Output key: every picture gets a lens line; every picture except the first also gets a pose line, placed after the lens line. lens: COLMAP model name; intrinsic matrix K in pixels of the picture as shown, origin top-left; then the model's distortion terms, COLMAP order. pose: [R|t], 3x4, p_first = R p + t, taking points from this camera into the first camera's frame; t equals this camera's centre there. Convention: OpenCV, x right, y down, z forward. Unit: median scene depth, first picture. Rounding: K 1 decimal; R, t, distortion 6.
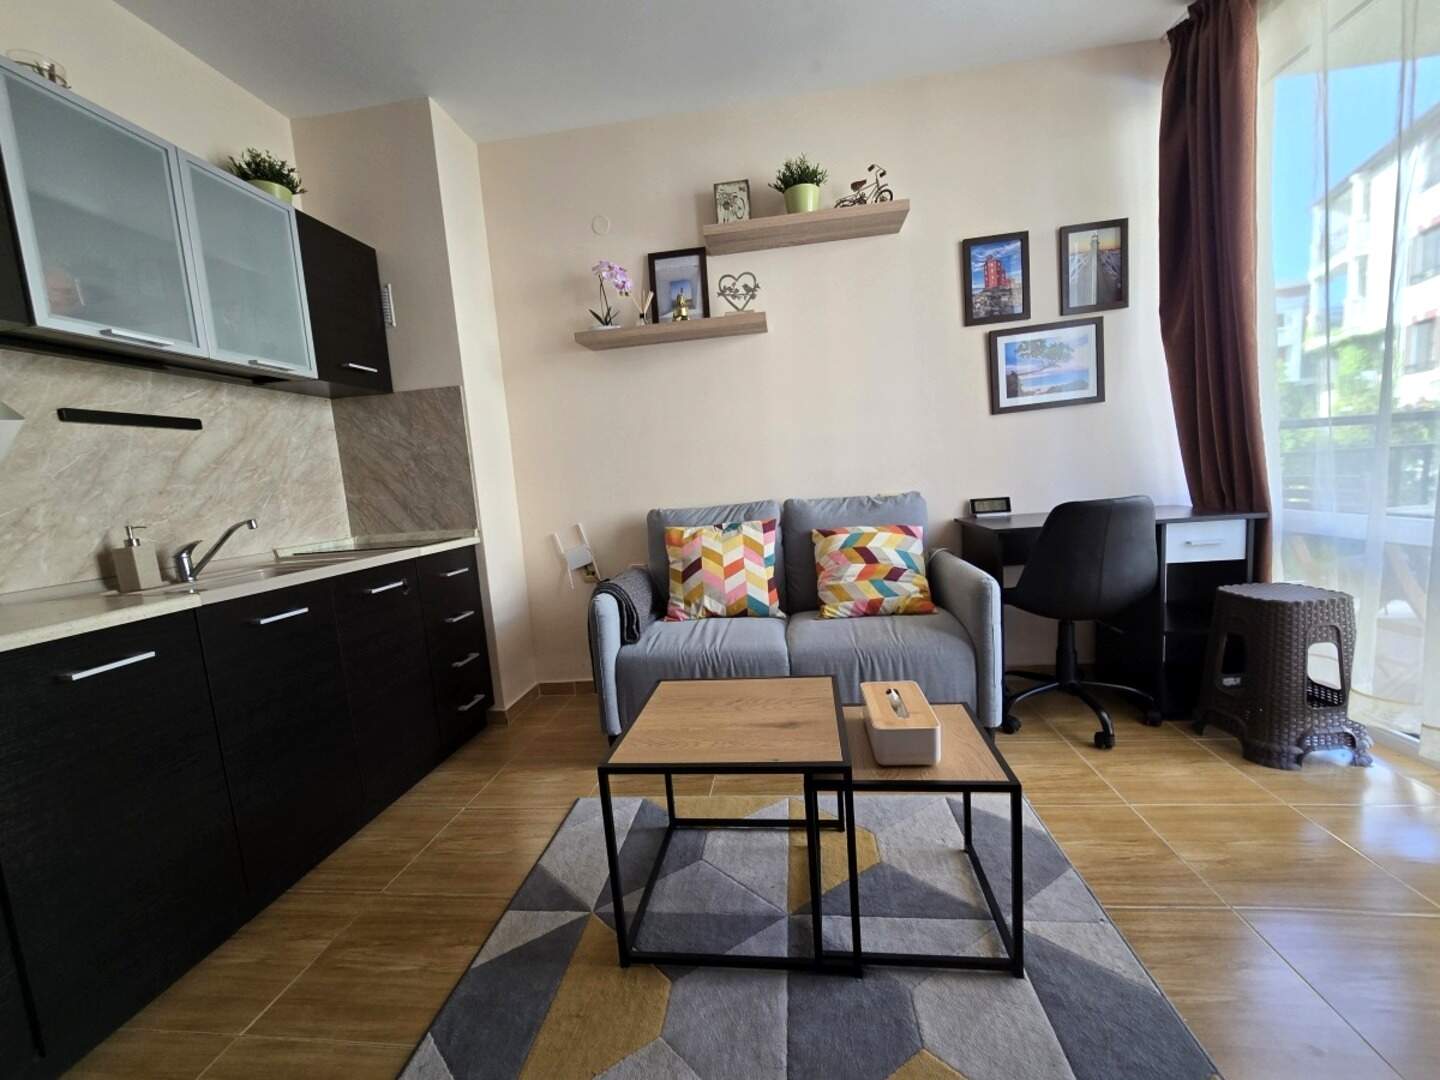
lens RADIAL K [[598.2, 0, 719.1], [0, 598.2, 548.4], [0, 0, 1]] dist [-0.000991, -0.000211]
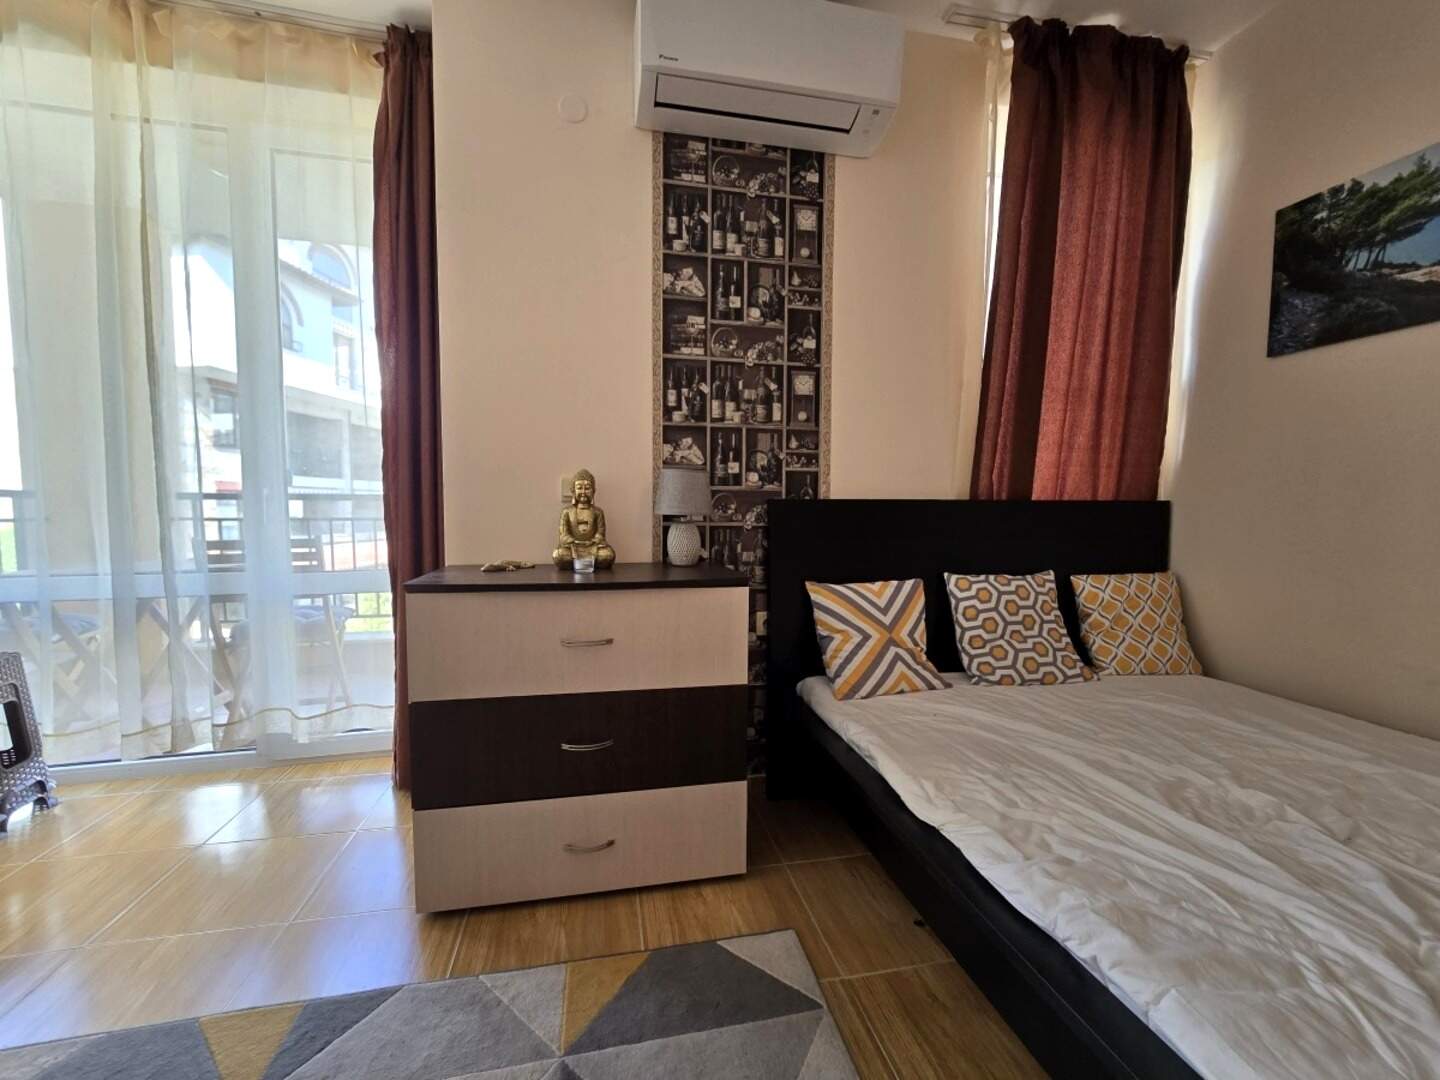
lens RADIAL K [[591.8, 0, 717.9], [0, 591.8, 547.5], [0, 0, 1]] dist [-0.005631, 0.000990]
pose [[-0.321475, 0.013578, 0.946821, -0.258448], [0.135769, 0.990227, 0.031897, 0.024077], [-0.937134, 0.138803, -0.320177, 0.118108]]
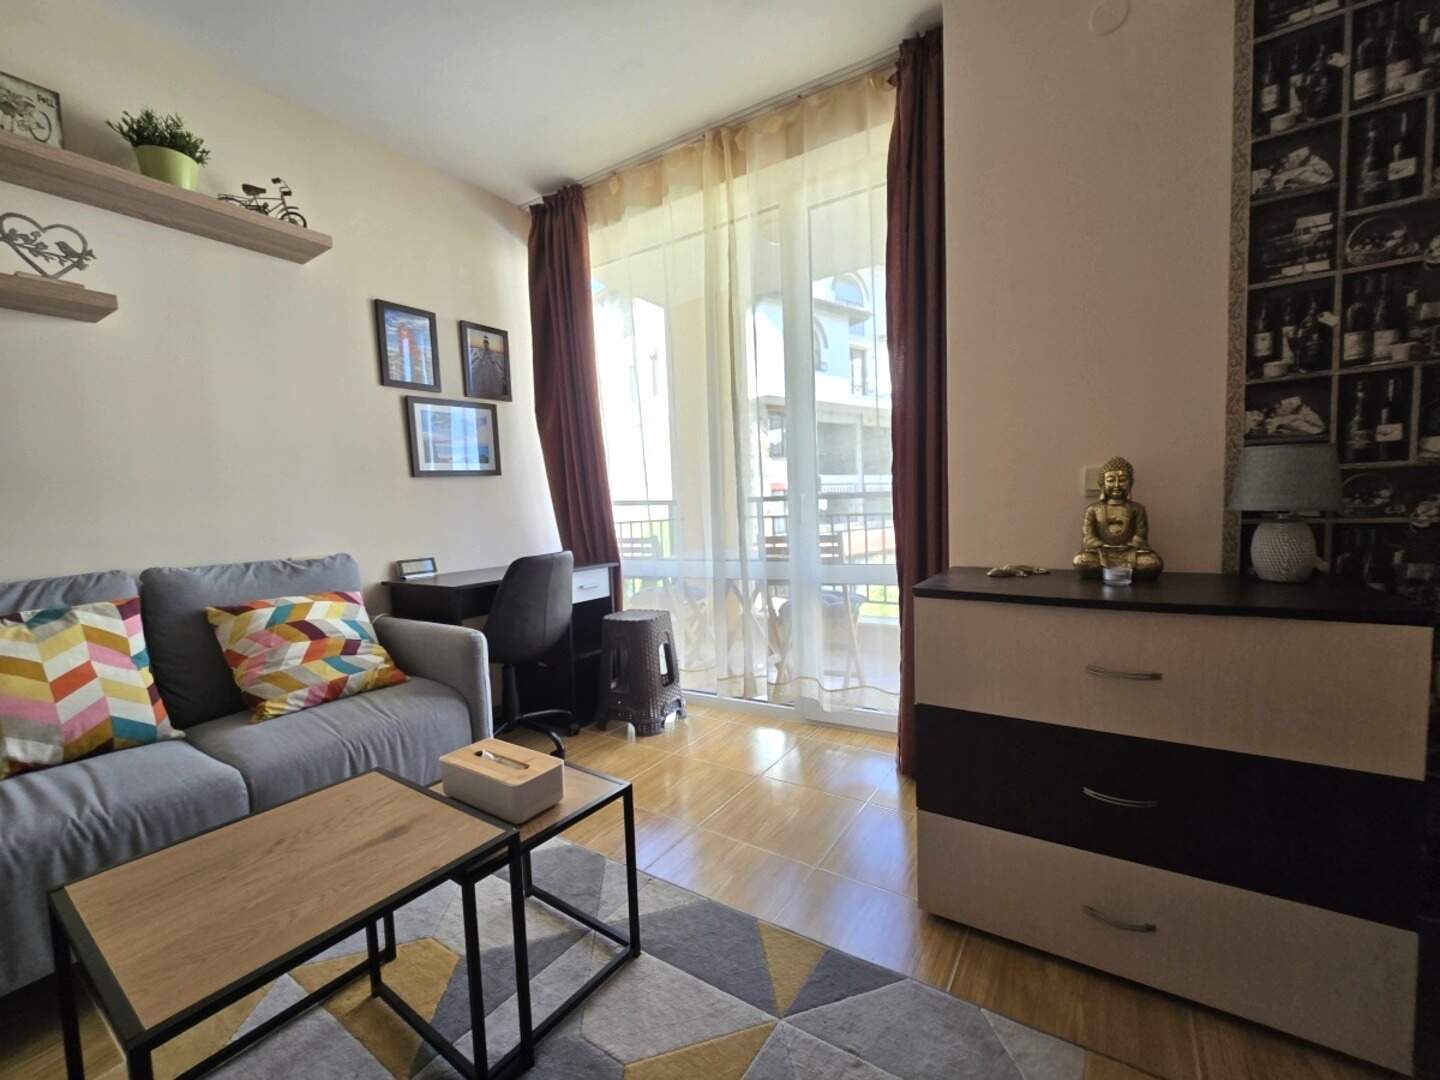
lens RADIAL K [[591.8, 0, 717.9], [0, 591.8, 547.5], [0, 0, 1]] dist [-0.005631, 0.000990]
pose [[0.449738, -0.005929, 0.893141, -0.228006], [0.113793, 0.992209, -0.050713, 0.003891], [-0.885882, 0.124441, 0.446909, 0.128421]]
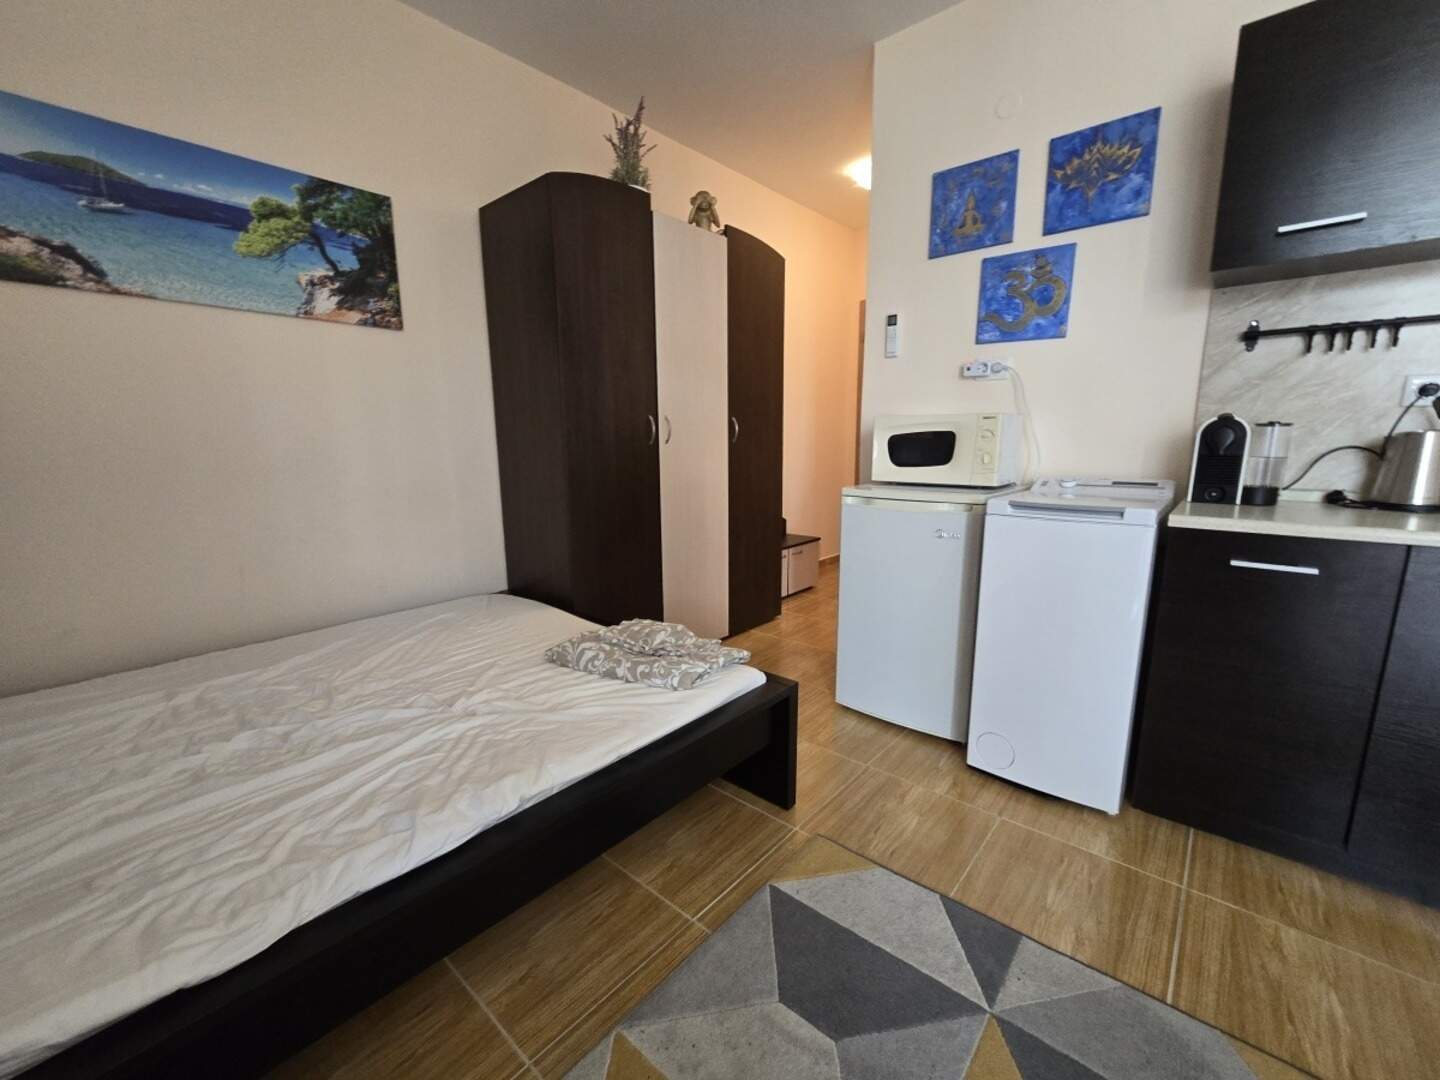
lens RADIAL K [[591.8, 0, 717.9], [0, 591.8, 547.5], [0, 0, 1]] dist [-0.005631, 0.000990]
pose [[-0.555113, 0.235388, -0.797773, 0.228043], [-0.045448, 0.949105, 0.311664, -0.053060], [0.830532, 0.209266, -0.516162, 0.179314]]
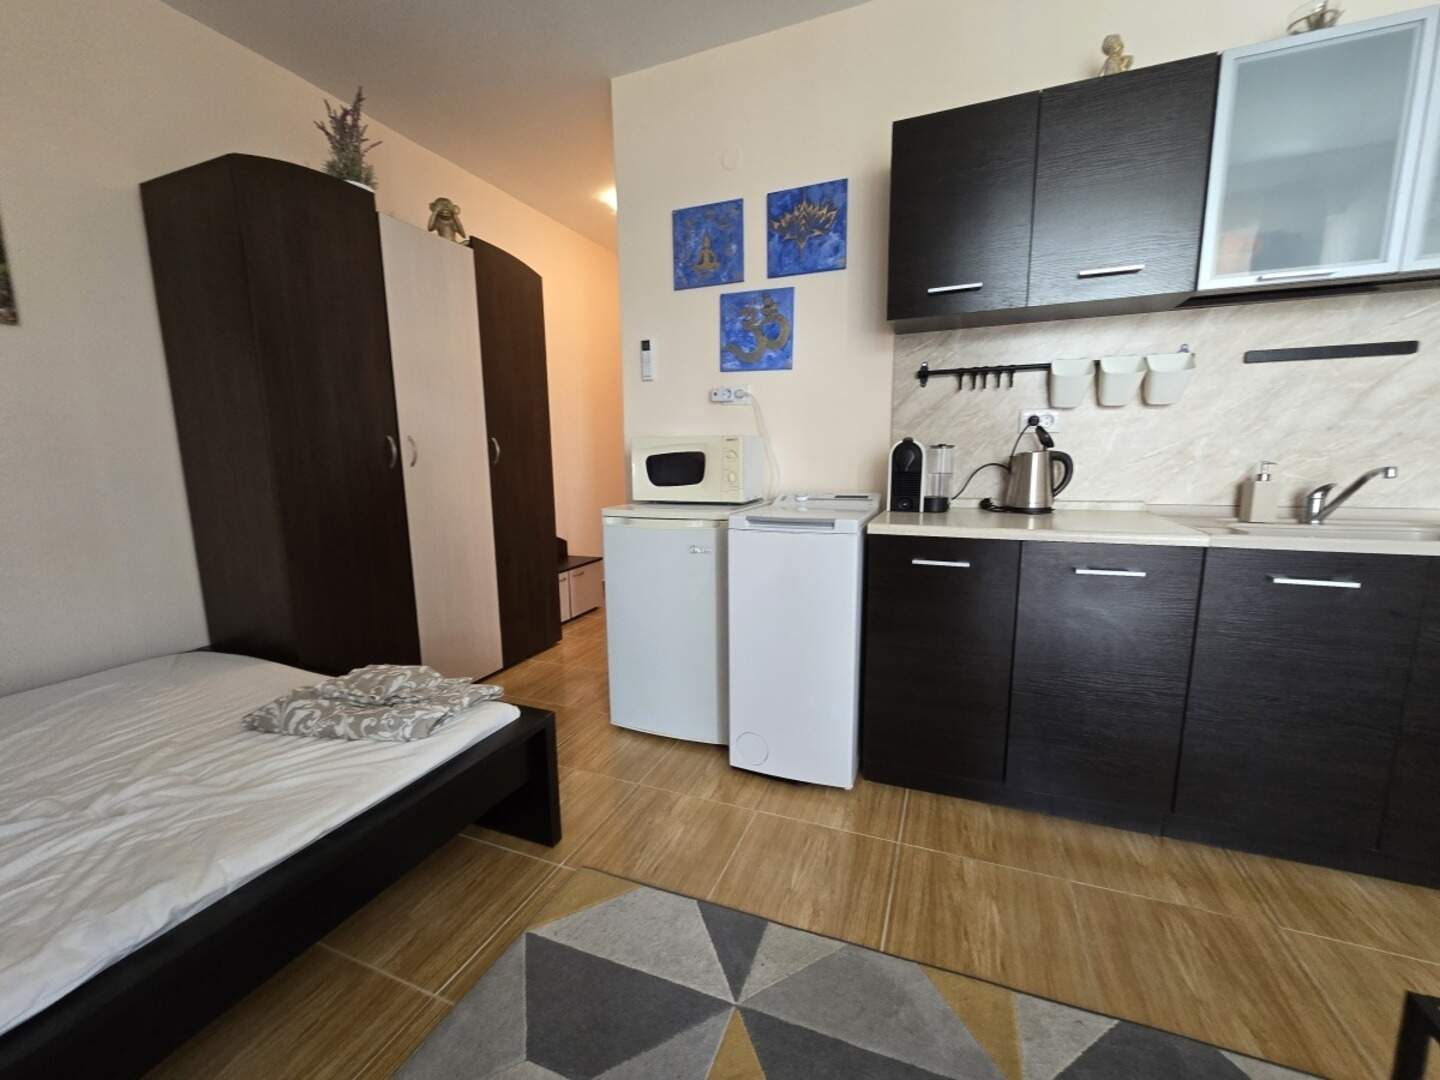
lens RADIAL K [[591.8, 0, 717.9], [0, 591.8, 547.5], [0, 0, 1]] dist [-0.005631, 0.000990]
pose [[-0.254563, 0.235274, -0.938000, 0.197587], [-0.081475, 0.961287, 0.263227, -0.063218], [0.963618, 0.143431, -0.225540, 0.238103]]
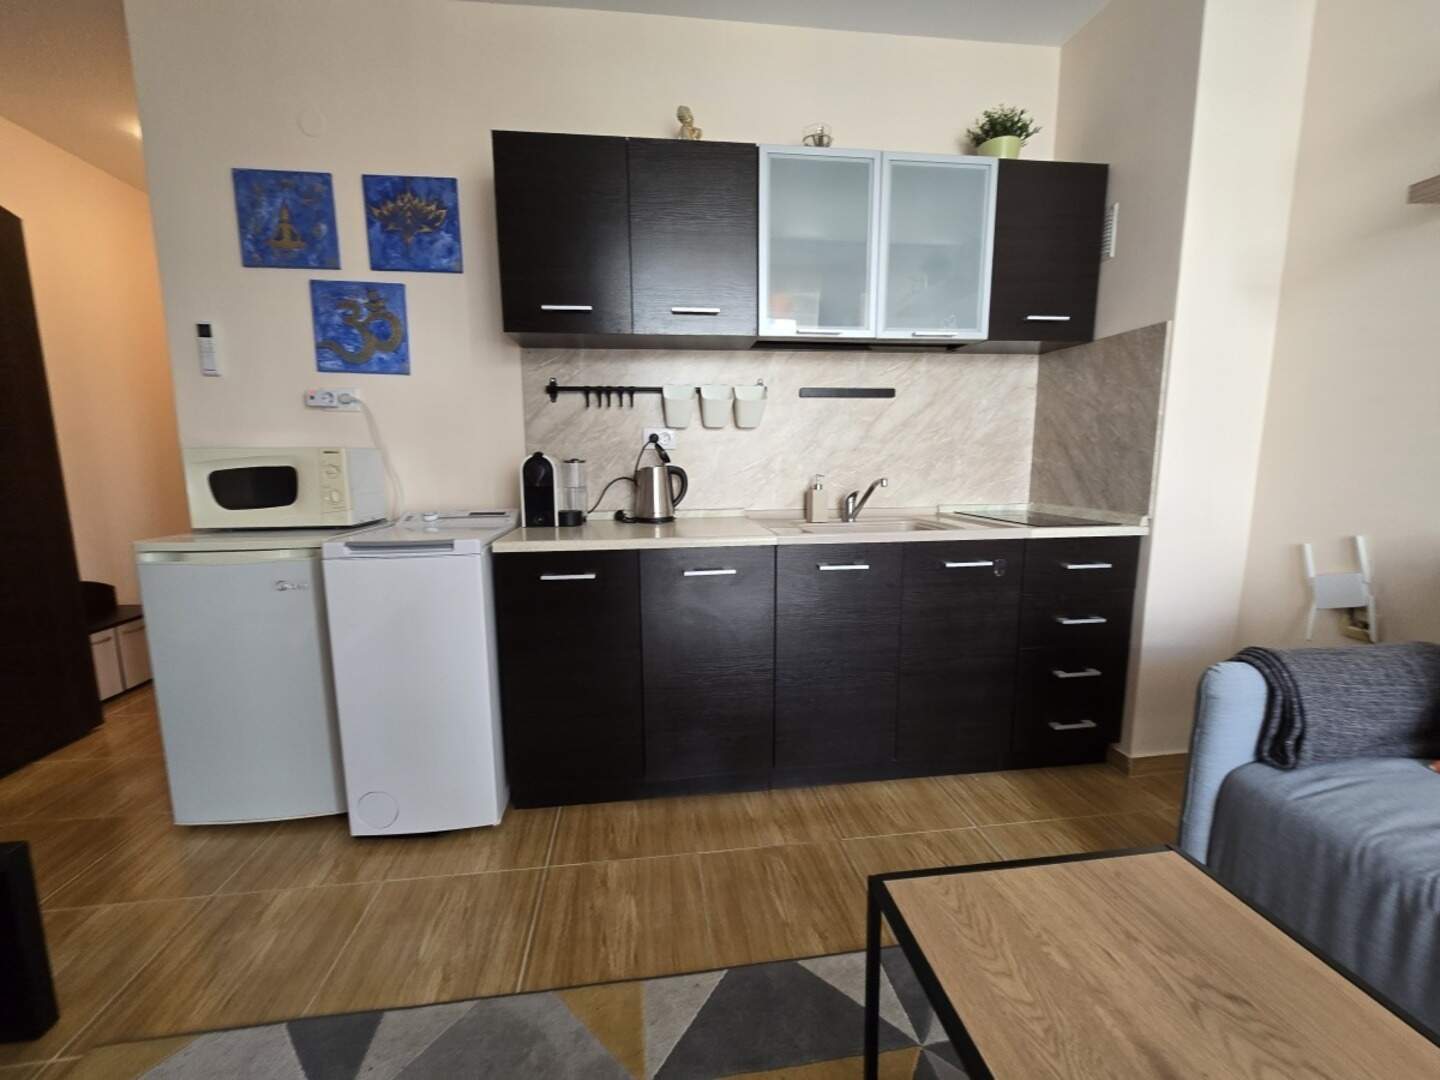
lens RADIAL K [[591.8, 0, 717.9], [0, 591.8, 547.5], [0, 0, 1]] dist [-0.005631, 0.000990]
pose [[0.252894, 0.214219, -0.943480, 0.182476], [-0.126960, 0.974094, 0.187140, -0.071706], [0.959128, 0.072458, 0.273539, 0.314714]]
